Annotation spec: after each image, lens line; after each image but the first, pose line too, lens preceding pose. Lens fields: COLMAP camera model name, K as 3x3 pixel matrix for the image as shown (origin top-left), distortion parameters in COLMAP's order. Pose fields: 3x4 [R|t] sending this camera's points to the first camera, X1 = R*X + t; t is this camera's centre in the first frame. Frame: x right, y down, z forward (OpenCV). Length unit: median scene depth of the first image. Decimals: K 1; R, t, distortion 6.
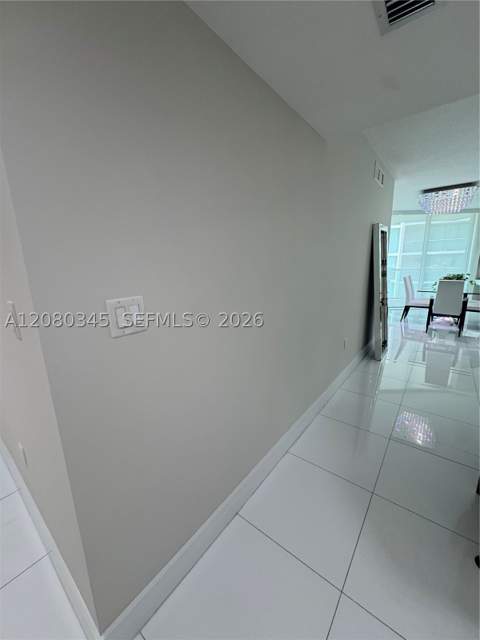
lens RADIAL K [[255.5, 0, 239.3], [0, 255.5, 316.3], [0, 0, 1]] dist [0.001352, 0.000271]
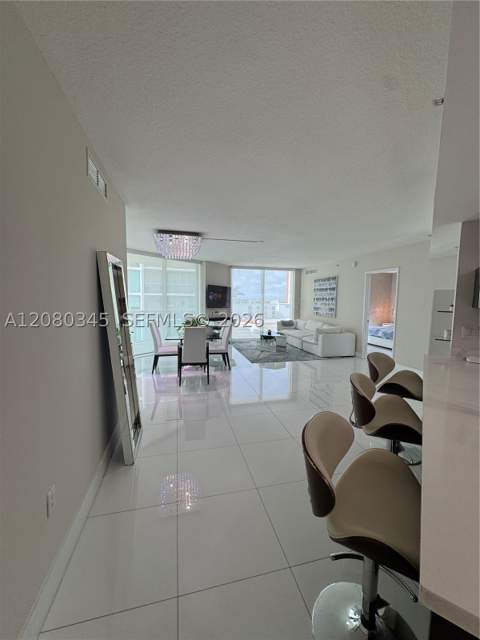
lens RADIAL K [[255.5, 0, 236.9], [0, 255.5, 322.5], [0, 0, 1]] dist [0.001352, 0.000271]
pose [[0.619453, -0.040759, 0.783975, 0.147541], [0.135682, 0.989181, -0.055781, -0.068943], [-0.773219, 0.140925, 0.618282, 0.232799]]
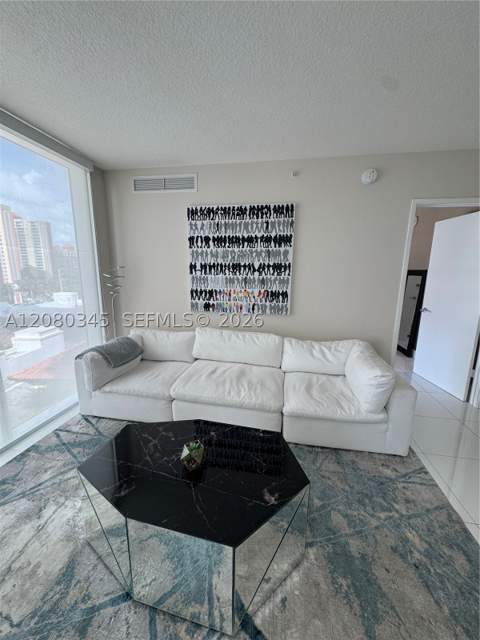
lens RADIAL K [[255.5, 0, 239.7], [0, 255.5, 318.6], [0, 0, 1]] dist [0.001352, 0.000271]
pose [[-0.484519, -0.152141, 0.861449, 1.281857], [0.183742, 0.945092, 0.270258, -0.288487], [-0.855266, 0.289229, -0.429960, 1.112251]]
